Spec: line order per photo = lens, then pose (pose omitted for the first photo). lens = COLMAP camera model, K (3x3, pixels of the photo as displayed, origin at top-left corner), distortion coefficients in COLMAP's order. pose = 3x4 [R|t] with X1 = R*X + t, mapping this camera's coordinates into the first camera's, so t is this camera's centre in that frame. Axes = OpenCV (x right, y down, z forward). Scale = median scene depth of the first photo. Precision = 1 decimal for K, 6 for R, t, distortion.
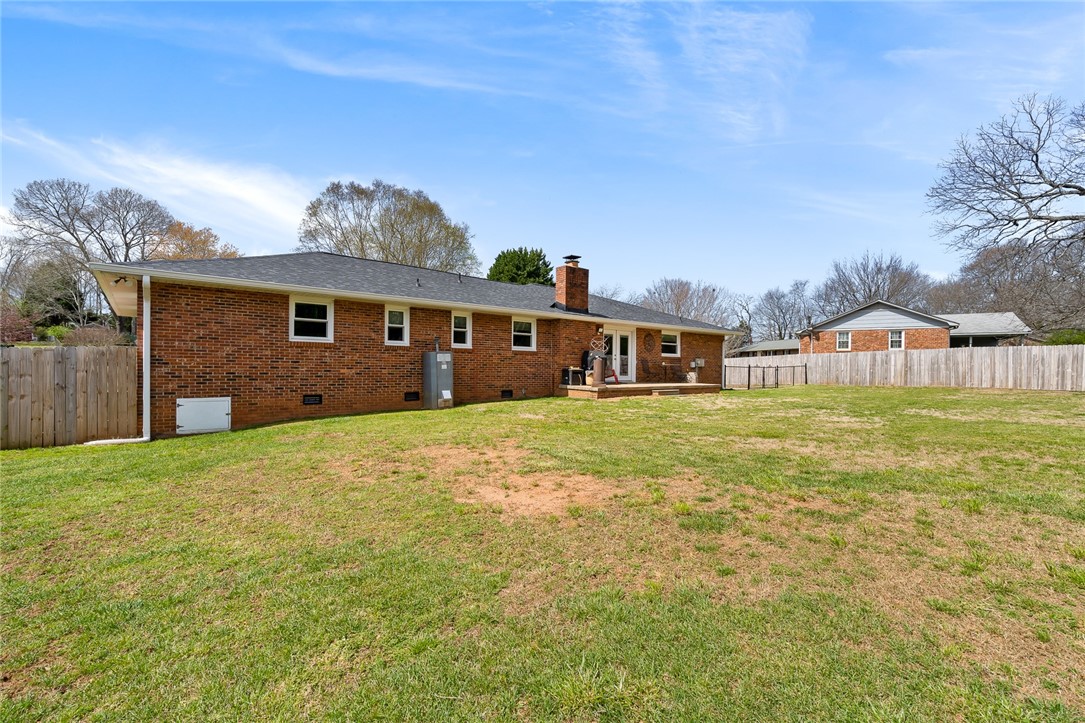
lens RADIAL K [[494.8, 0, 542.5], [0, 494.8, 361.5], [0, 0, 1]] dist [-0.002013, -0.000383]
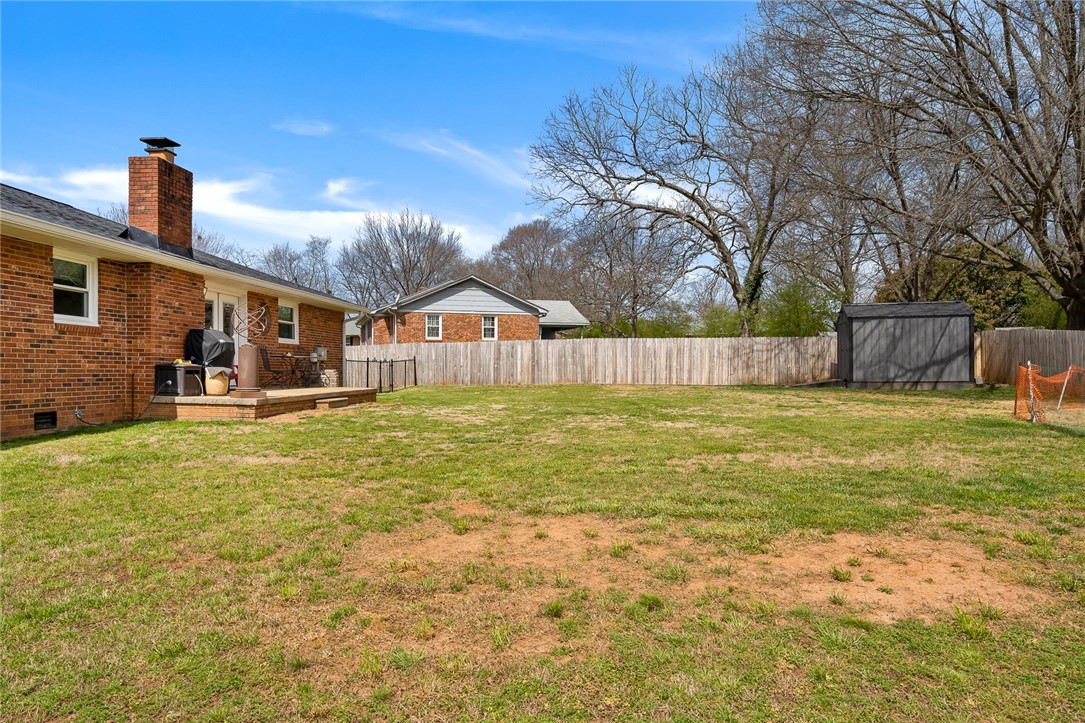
lens RADIAL K [[761.7, 0, 542.5], [0, 761.7, 361.5], [0, 0, 1]] dist [0.019226, -0.000307]
pose [[0.683295, -0.001580, 0.730141, -0.197371], [-0.004720, 0.999967, 0.006581, 0.004141], [-0.730127, -0.007943, 0.683265, 0.148815]]
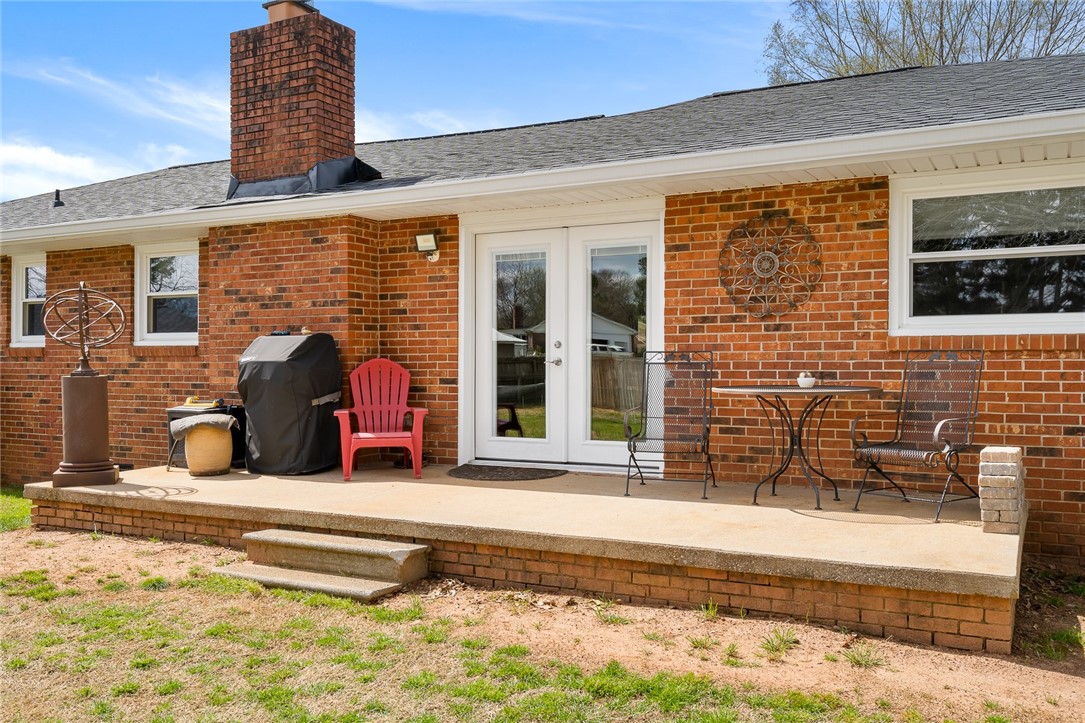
lens RADIAL K [[903.8, 0, 542.5], [0, 903.8, 361.5], [0, 0, 1]] dist [0.000312, -0.000558]
pose [[0.391564, -0.015588, -0.920019, 0.453456], [0.013153, 0.999849, -0.011343, -0.001290], [0.920057, -0.007659, 0.391710, 0.751855]]
